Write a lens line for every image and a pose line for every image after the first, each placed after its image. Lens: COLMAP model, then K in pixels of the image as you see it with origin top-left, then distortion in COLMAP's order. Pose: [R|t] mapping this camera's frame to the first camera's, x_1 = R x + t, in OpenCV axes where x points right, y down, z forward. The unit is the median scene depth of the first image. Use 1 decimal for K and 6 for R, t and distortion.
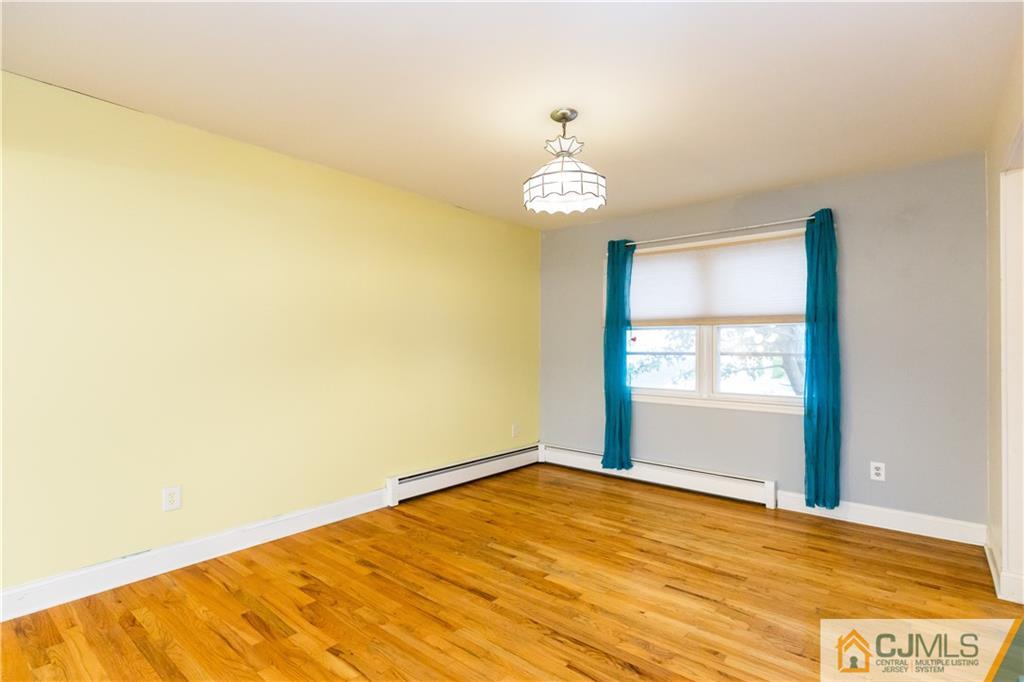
lens RADIAL K [[498.1, 0, 513.1], [0, 498.1, 340.7], [0, 0, 1]] dist [0.002759, 0.000473]
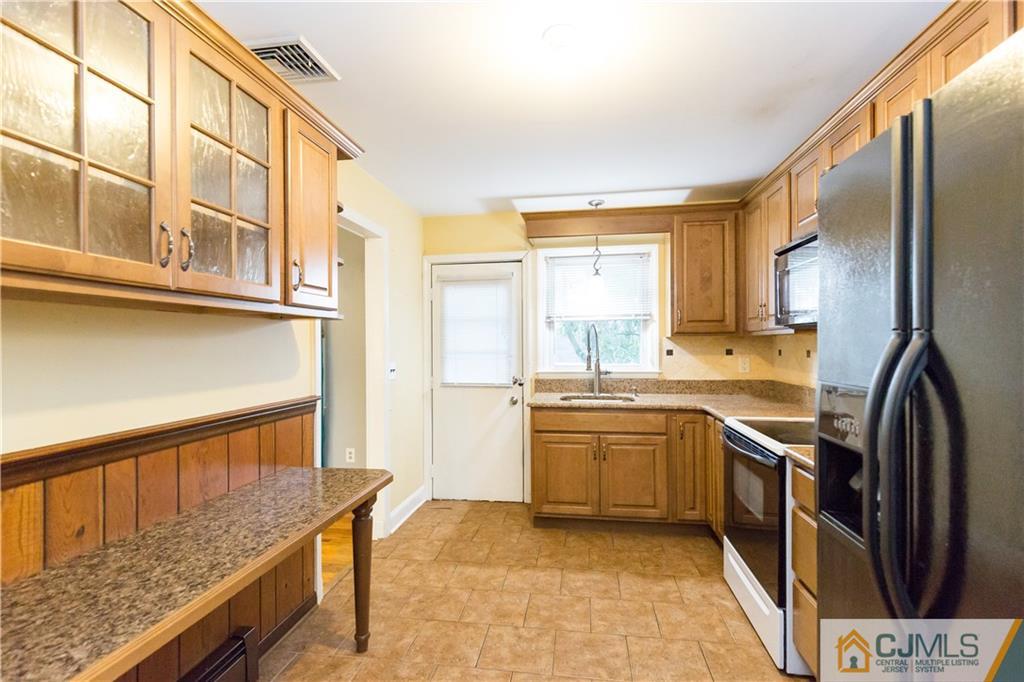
lens RADIAL K [[498.1, 0, 513.1], [0, 498.1, 340.7], [0, 0, 1]] dist [0.002759, 0.000473]
pose [[0.851661, -0.001417, 0.524091, 0.410099], [-0.000555, 0.999993, 0.003605, -0.033794], [-0.524093, -0.003361, 0.851655, -0.289298]]
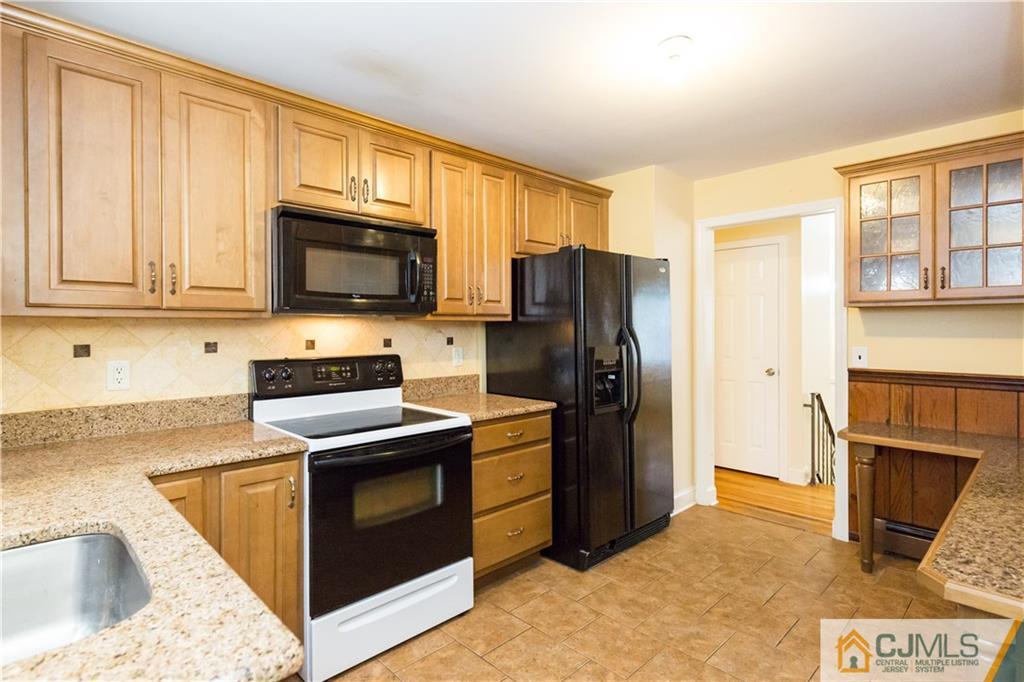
lens RADIAL K [[511.1, 0, 487.2], [0, 511.1, 328.8], [0, 0, 1]] dist [0.005928, 0.000139]
pose [[-0.991803, 0.003701, 0.127722, 0.859666], [0.002384, 0.999942, -0.010463, -0.023165], [-0.127753, -0.010072, -0.991755, 0.720337]]
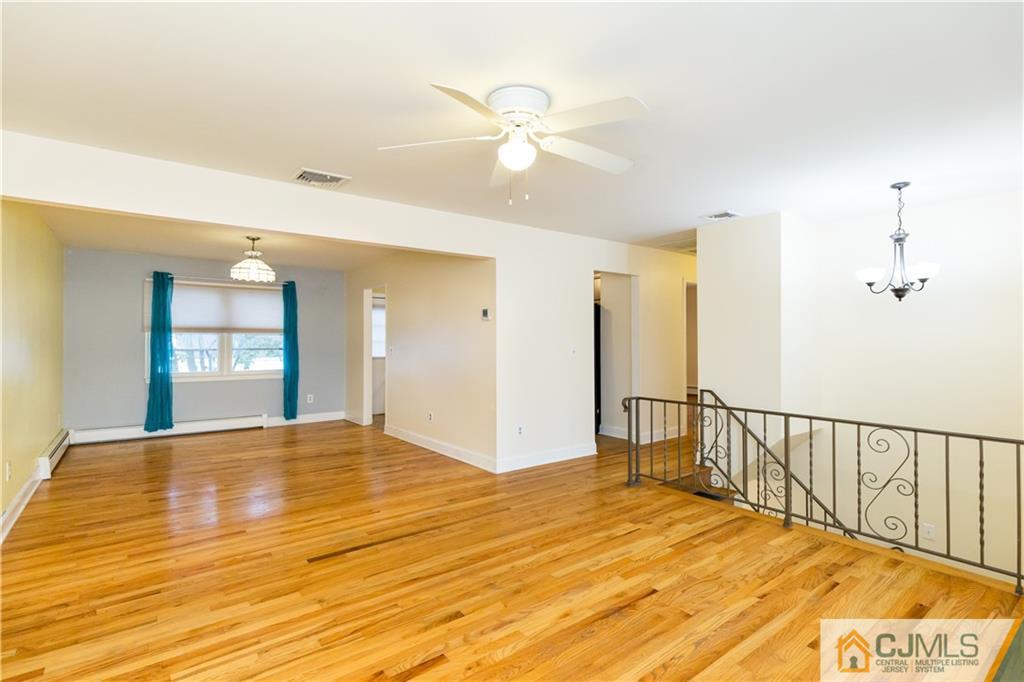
lens RADIAL K [[493.9, 0, 513.2], [0, 493.9, 334.2], [0, 0, 1]] dist [0.005026, 0.000457]
pose [[0.217754, 0.012133, 0.975928, -1.267579], [-0.010837, 0.999891, -0.010013, -0.023510], [-0.975944, -0.008396, 0.217861, -0.400436]]
